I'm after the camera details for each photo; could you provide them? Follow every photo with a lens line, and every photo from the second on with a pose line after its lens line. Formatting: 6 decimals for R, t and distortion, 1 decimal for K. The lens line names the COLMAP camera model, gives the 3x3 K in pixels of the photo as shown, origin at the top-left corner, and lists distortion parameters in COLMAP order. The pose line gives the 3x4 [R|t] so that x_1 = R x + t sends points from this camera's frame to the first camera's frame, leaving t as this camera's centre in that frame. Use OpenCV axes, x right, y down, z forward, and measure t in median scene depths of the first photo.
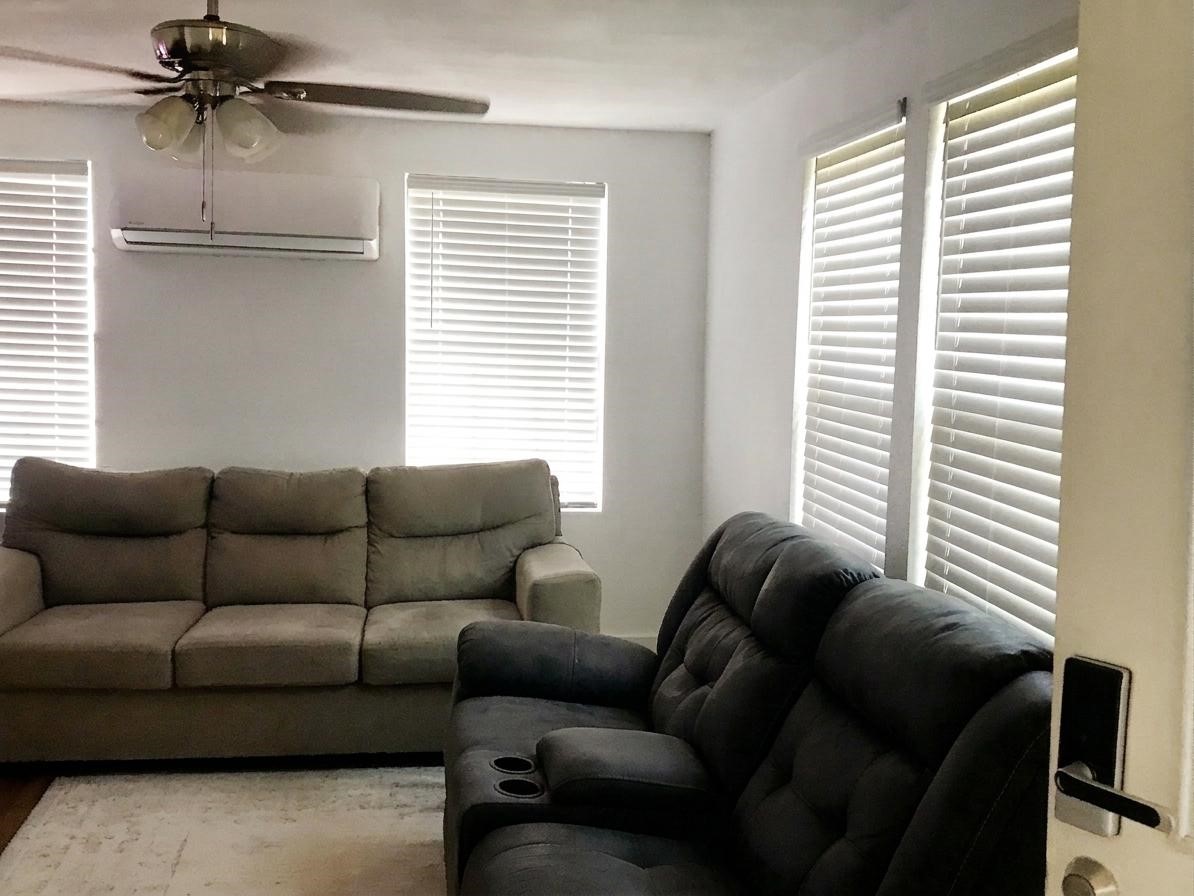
lens RADIAL K [[1236.6, 0, 597.7], [0, 1236.6, 485.3], [0, 0, 1]] dist [-0.068532, 0.008020]
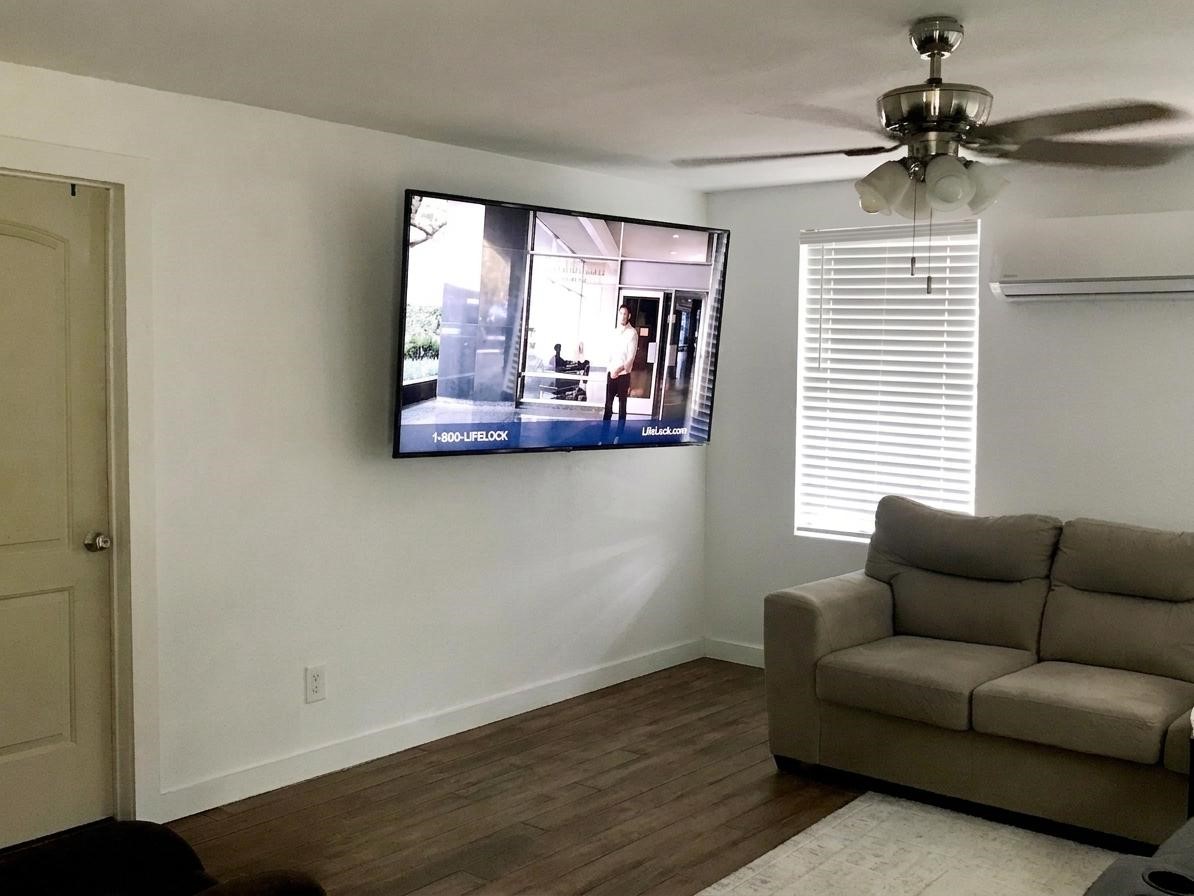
lens RADIAL K [[1219.6, 0, 617.6], [0, 1219.6, 446.8], [0, 0, 1]] dist [0.251203, -0.711833]
pose [[0.691927, 0.038641, -0.720933, 0.160391], [-0.092471, 0.995085, -0.035416, -0.003891], [0.716021, 0.091170, 0.692100, 0.051280]]
